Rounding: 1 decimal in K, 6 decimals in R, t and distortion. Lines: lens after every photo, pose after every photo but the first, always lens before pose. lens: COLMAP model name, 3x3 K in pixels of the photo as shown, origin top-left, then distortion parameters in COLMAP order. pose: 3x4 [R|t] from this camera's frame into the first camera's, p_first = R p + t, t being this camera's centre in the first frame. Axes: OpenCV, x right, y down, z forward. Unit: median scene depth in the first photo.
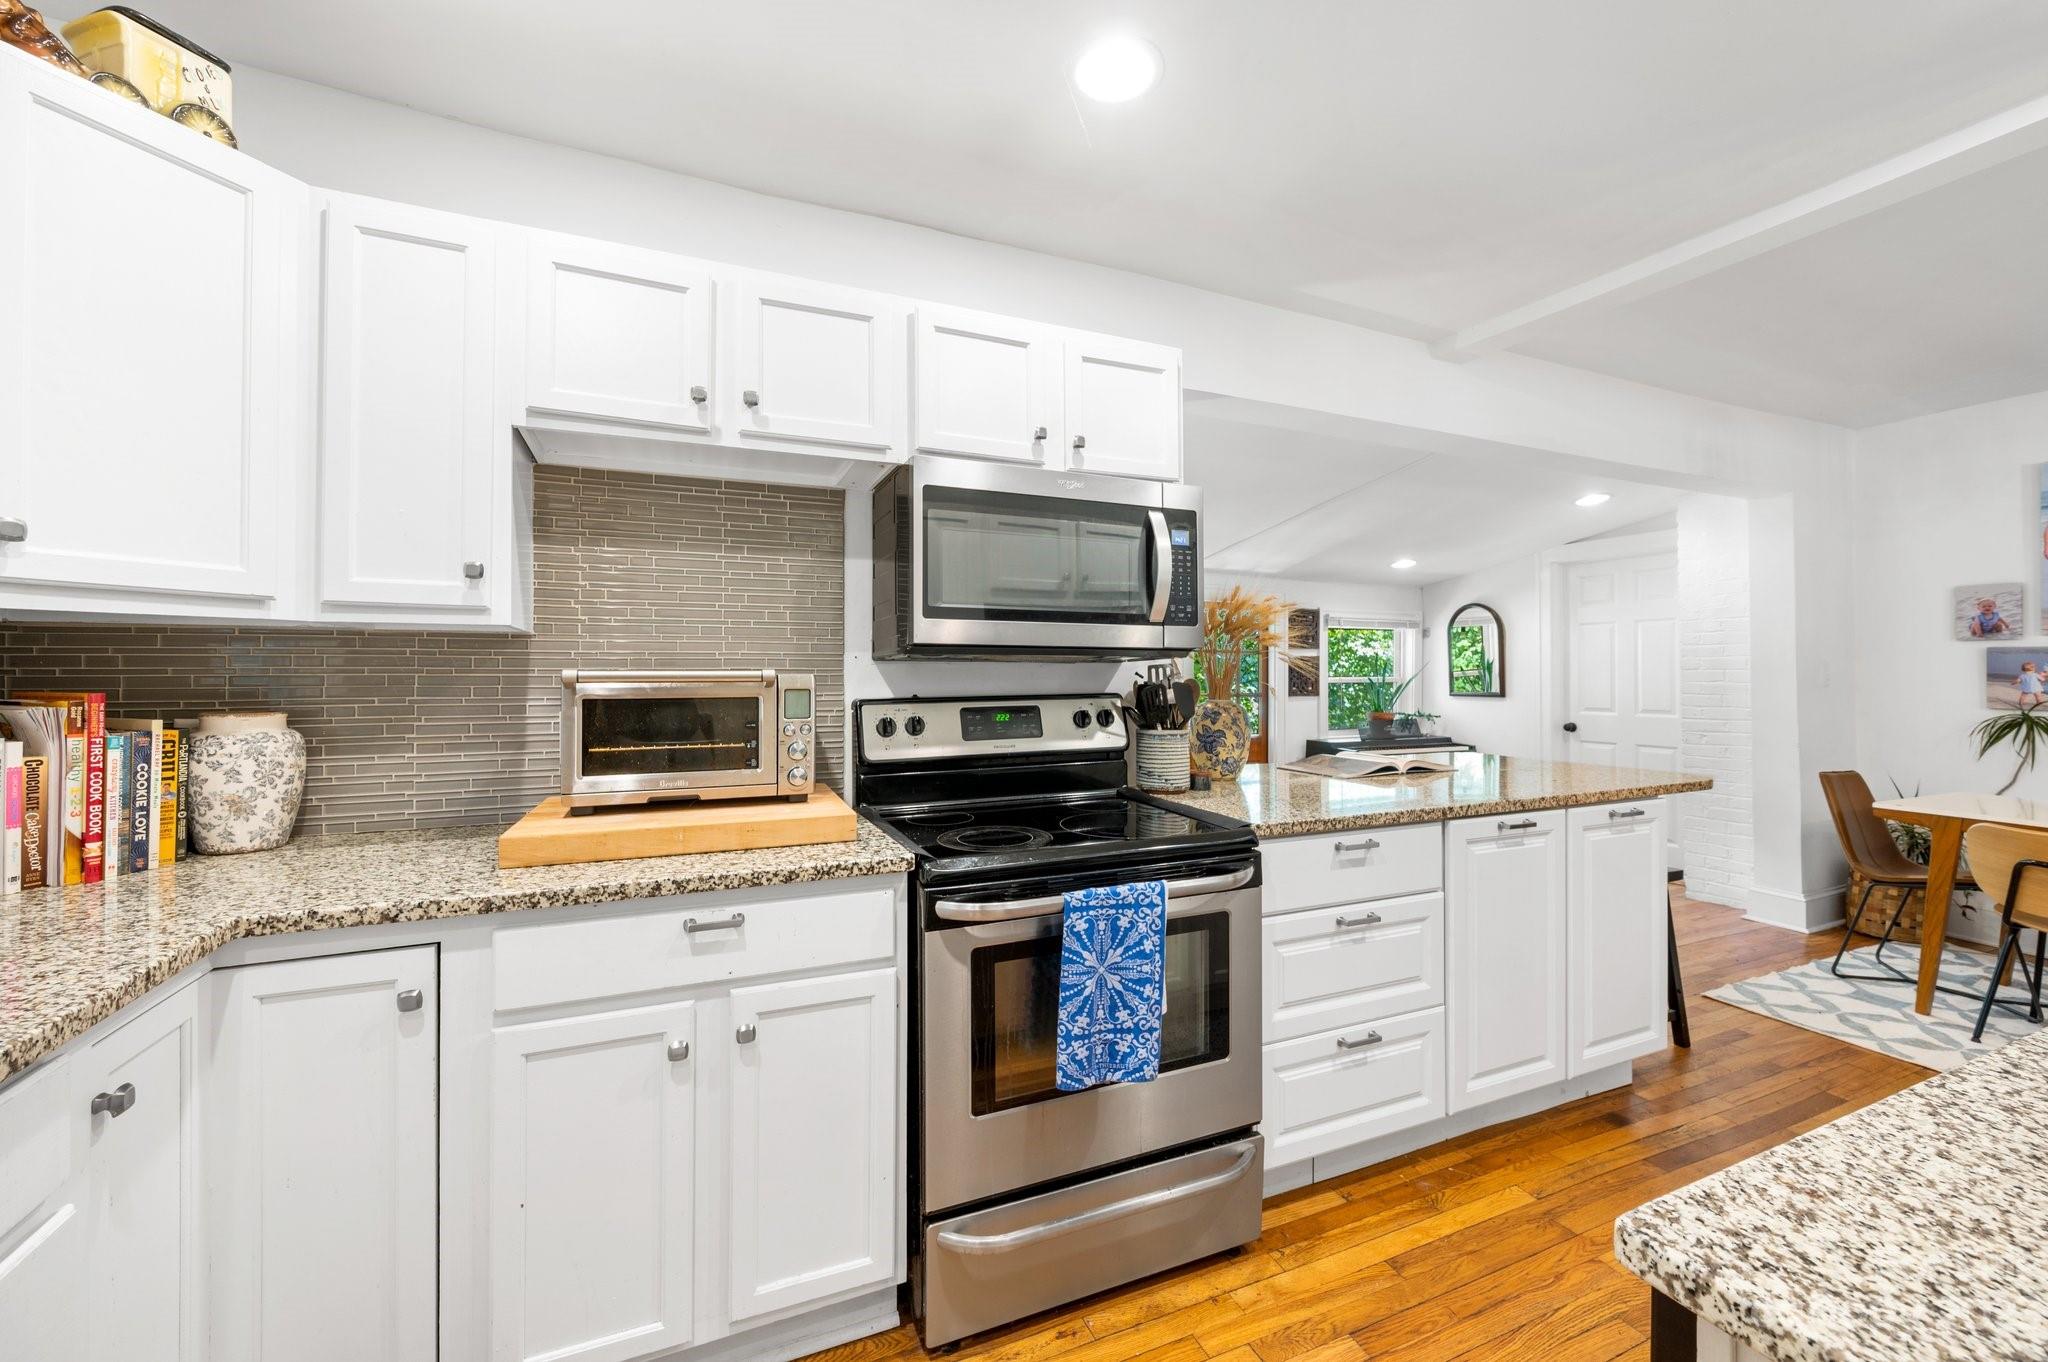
lens RADIAL K [[809.3, 0, 1027.3], [0, 809.3, 673.8], [0, 0, 1]] dist [-0.004026, 0.000074]
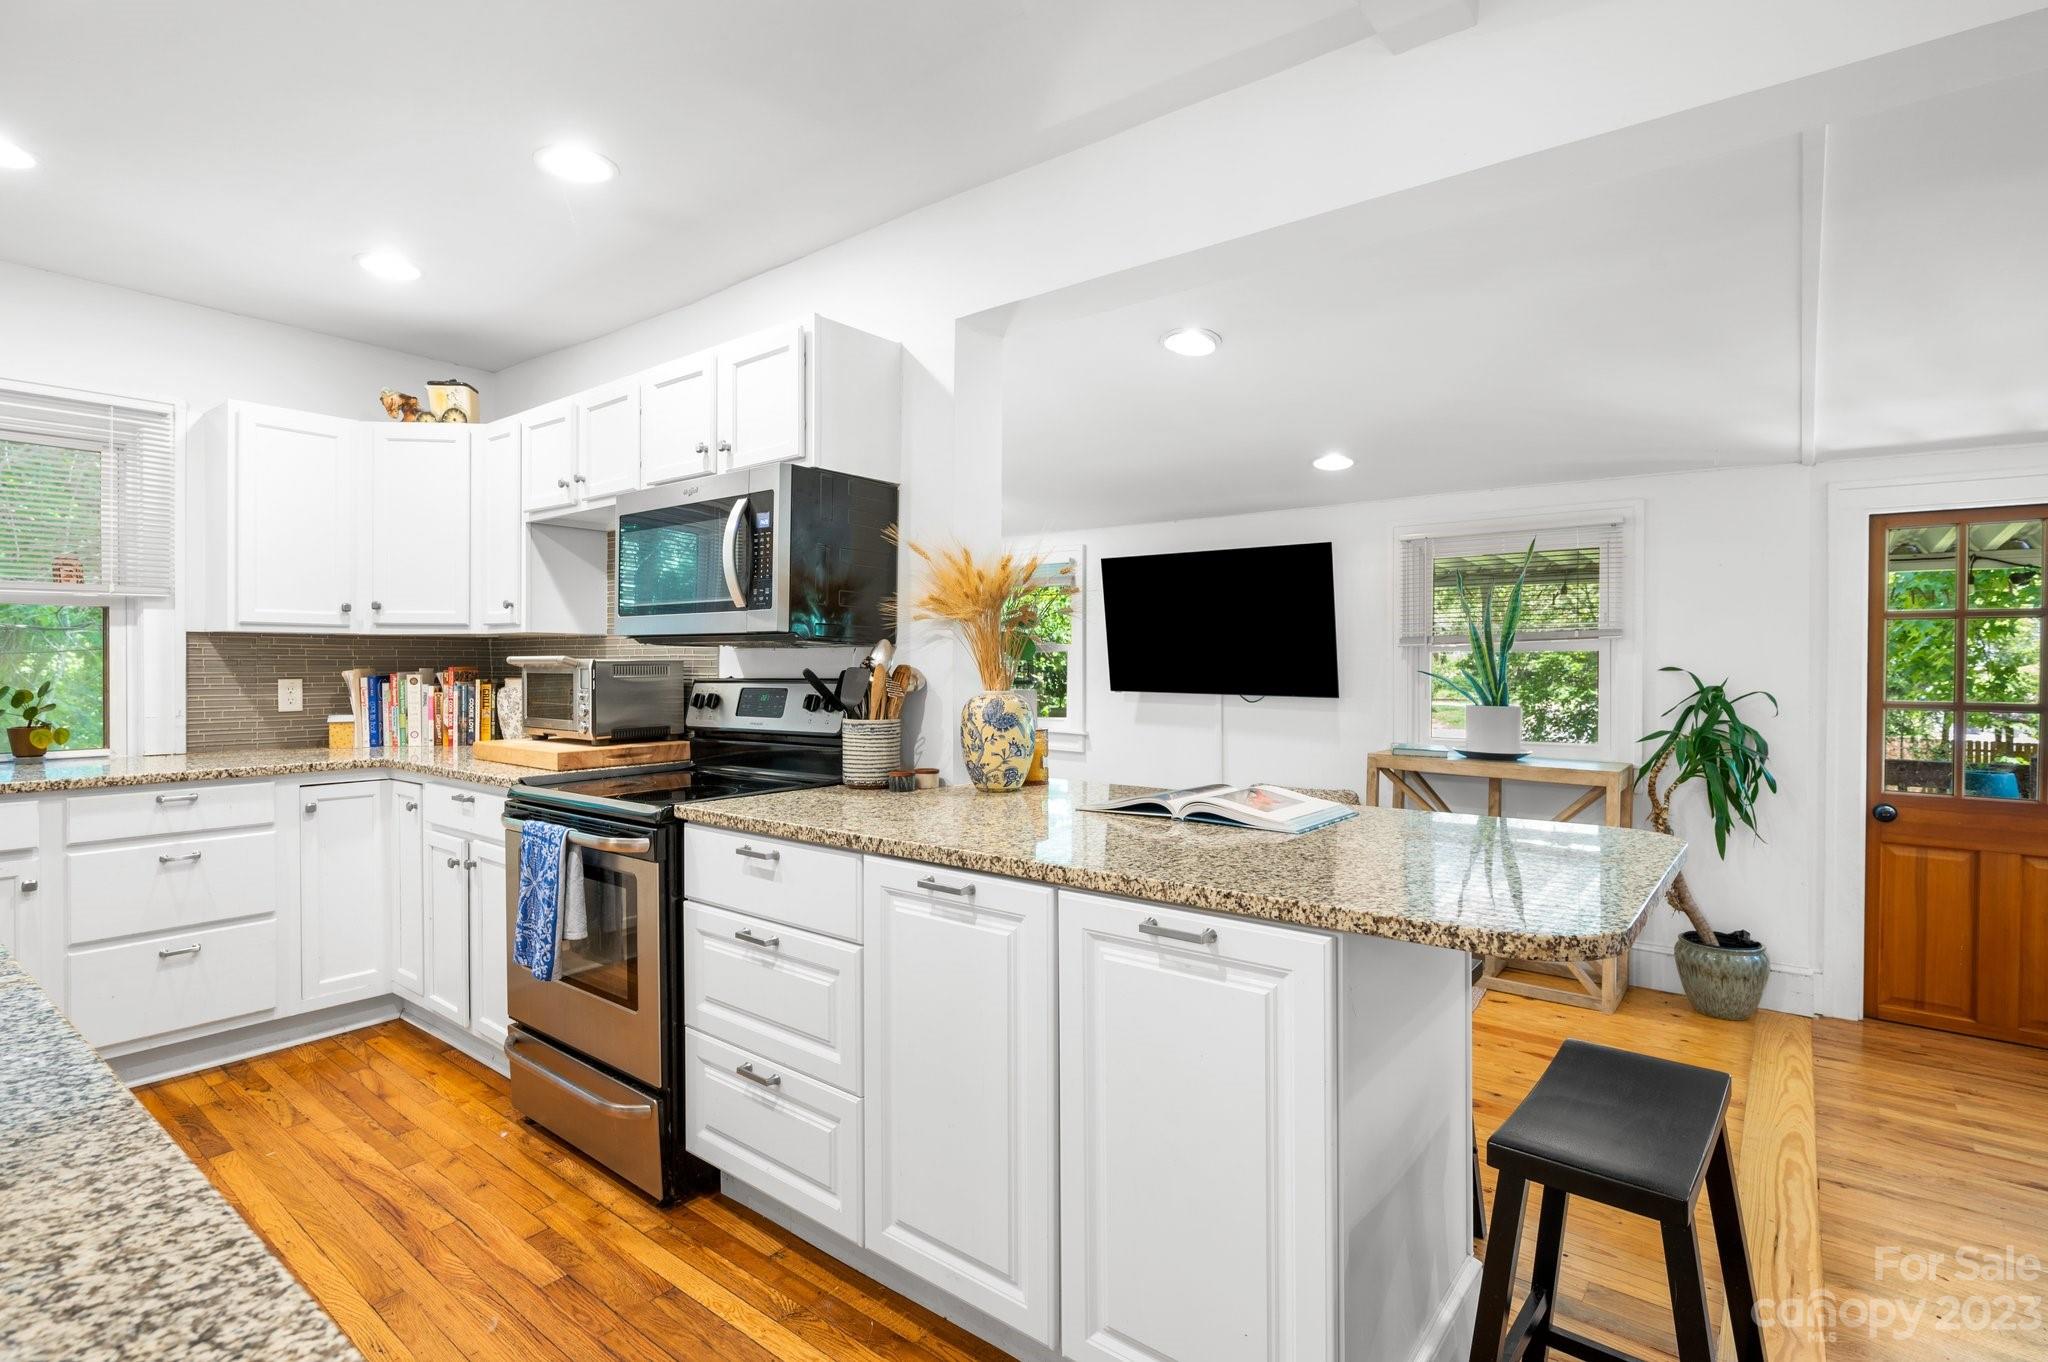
lens RADIAL K [[997.7, 0, 1002.9], [0, 997.7, 670.9], [0, 0, 1]] dist [-0.003632, 0.001938]
pose [[0.462630, 0.008497, -0.886511, 1.290124], [-0.001961, 0.999961, 0.008561, 0.003832], [0.886549, -0.002223, 0.462629, 0.634968]]
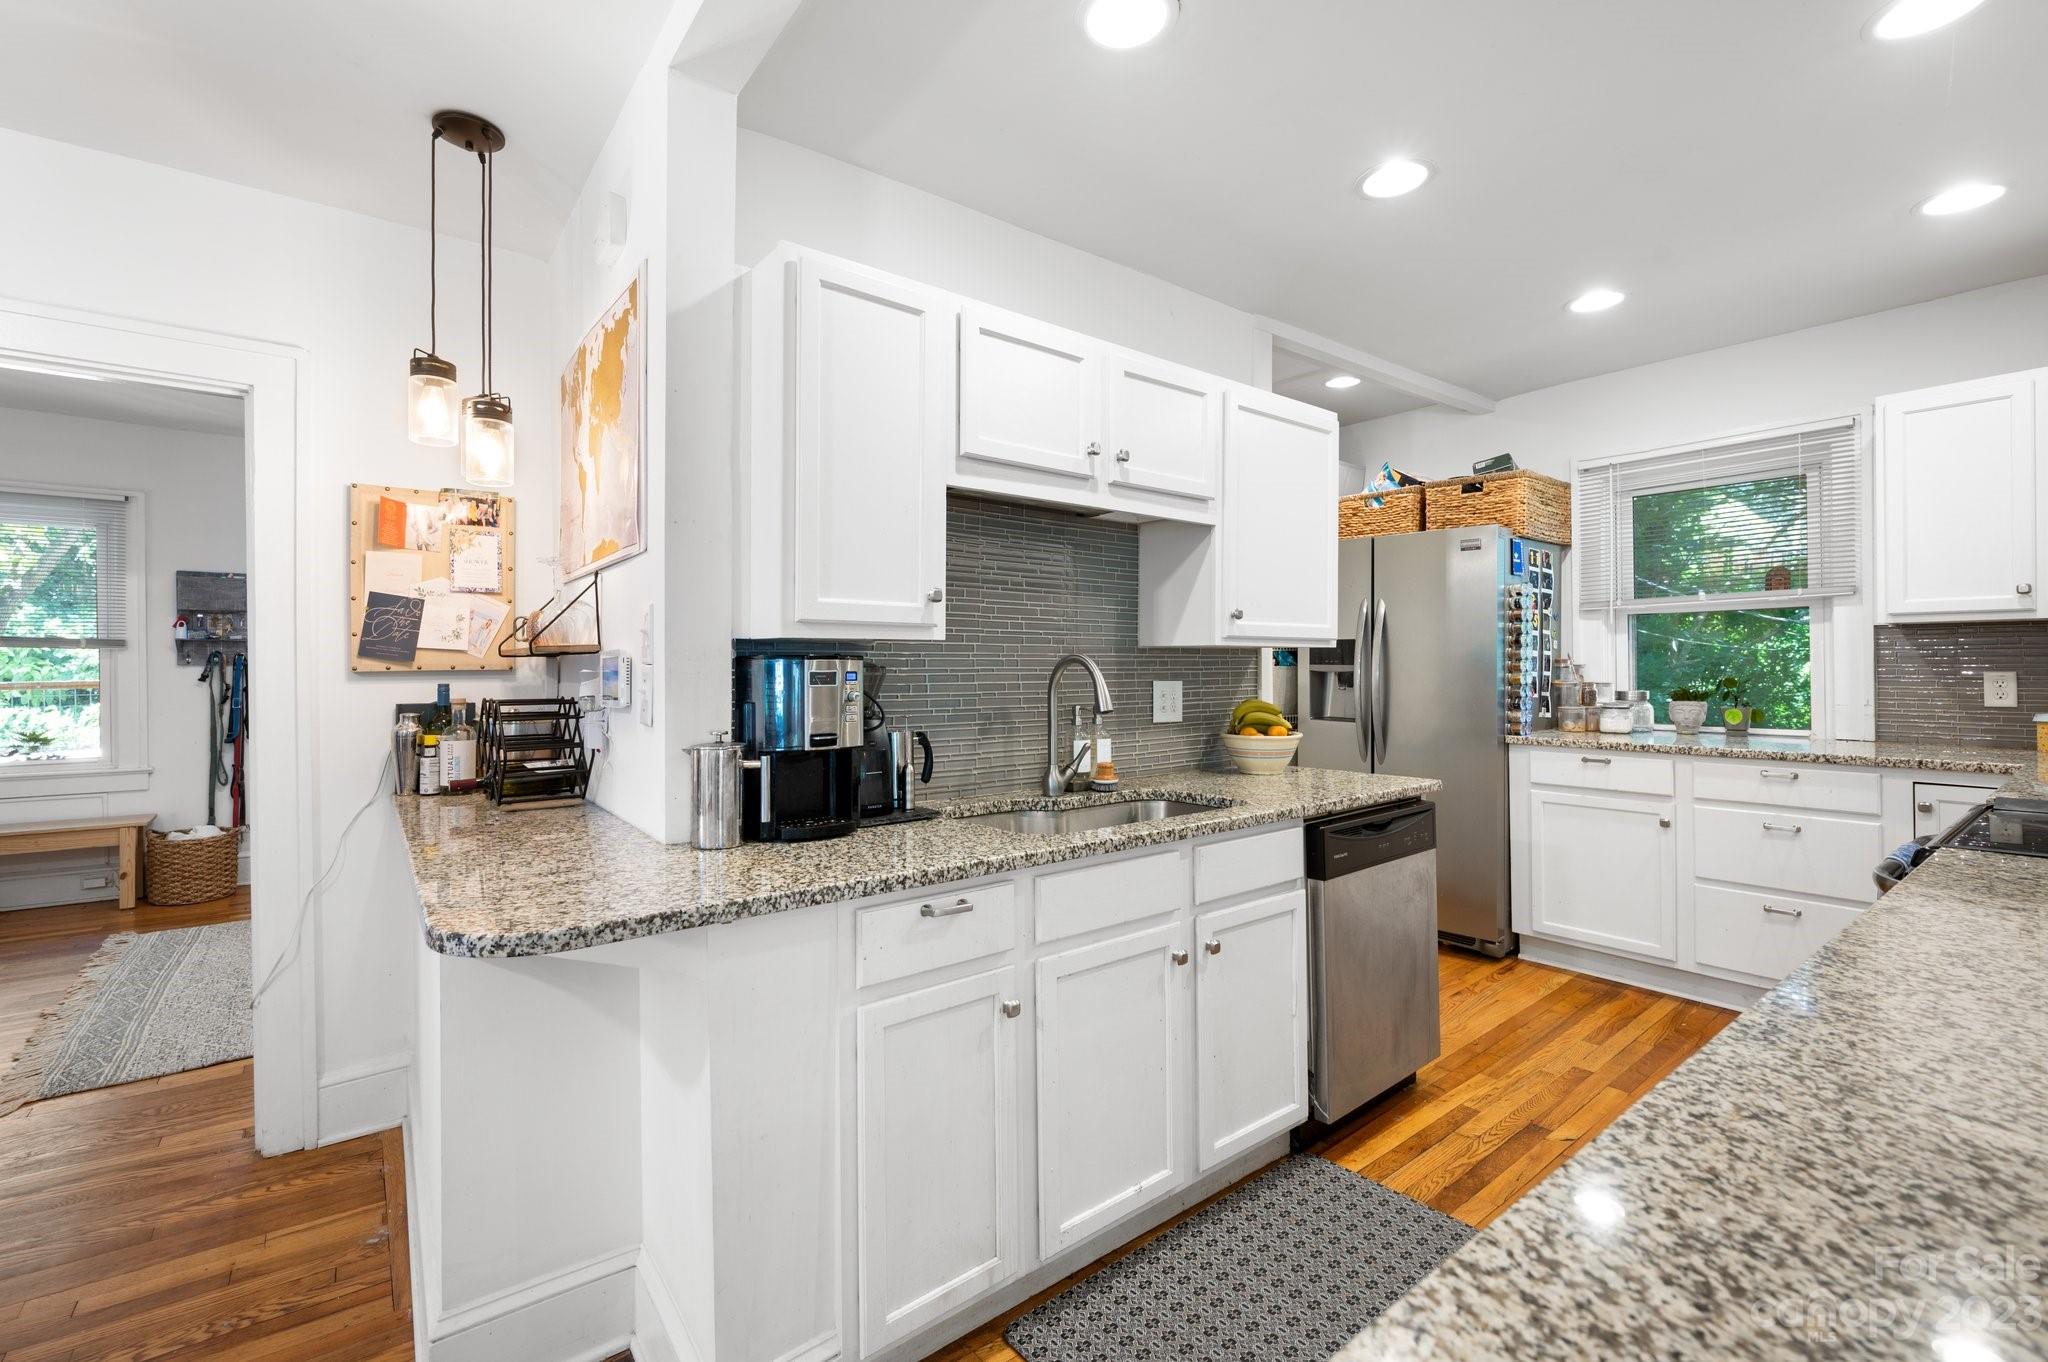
lens RADIAL K [[869.9, 0, 1020.0], [0, 869.9, 666.4], [0, 0, 1]] dist [-0.004973, 0.000632]
pose [[-0.968554, 0.007146, -0.248701, 1.034937], [0.007227, 0.999974, 0.000586, 0.015094], [0.248698, -0.001229, -0.968580, 1.255077]]
